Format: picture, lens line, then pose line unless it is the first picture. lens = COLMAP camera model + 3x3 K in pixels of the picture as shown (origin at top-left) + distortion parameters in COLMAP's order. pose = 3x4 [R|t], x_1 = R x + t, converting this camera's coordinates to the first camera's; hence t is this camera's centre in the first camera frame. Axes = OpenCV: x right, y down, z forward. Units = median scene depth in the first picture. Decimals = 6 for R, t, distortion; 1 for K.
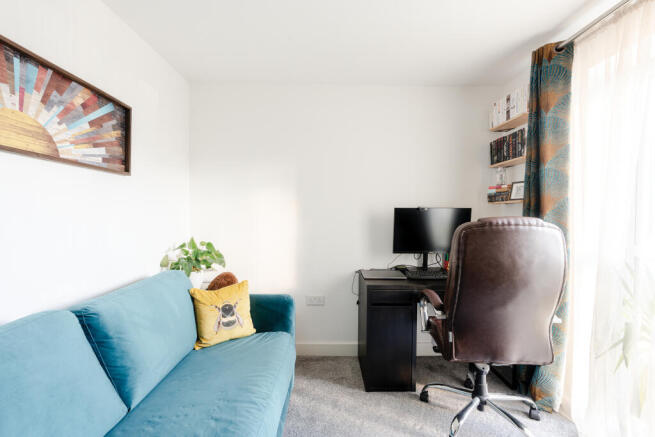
lens RADIAL K [[295.3, 0, 326.2], [0, 295.3, 209.3], [0, 0, 1]] dist [-0.007183, 0.001234]
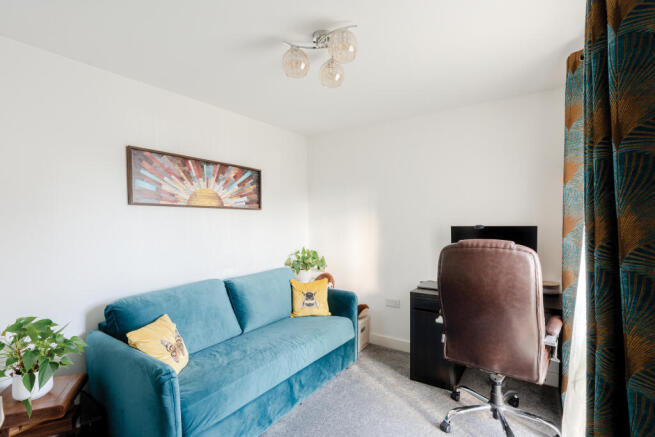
lens RADIAL K [[320.0, 0, 327.1], [0, 320.0, 219.6], [0, 0, 1]] dist [0.002533, -0.000082]
pose [[0.816593, -0.015121, -0.577016, 0.752813], [0.023095, 0.999712, 0.006487, -0.065485], [0.576752, -0.018624, 0.816707, -0.313000]]
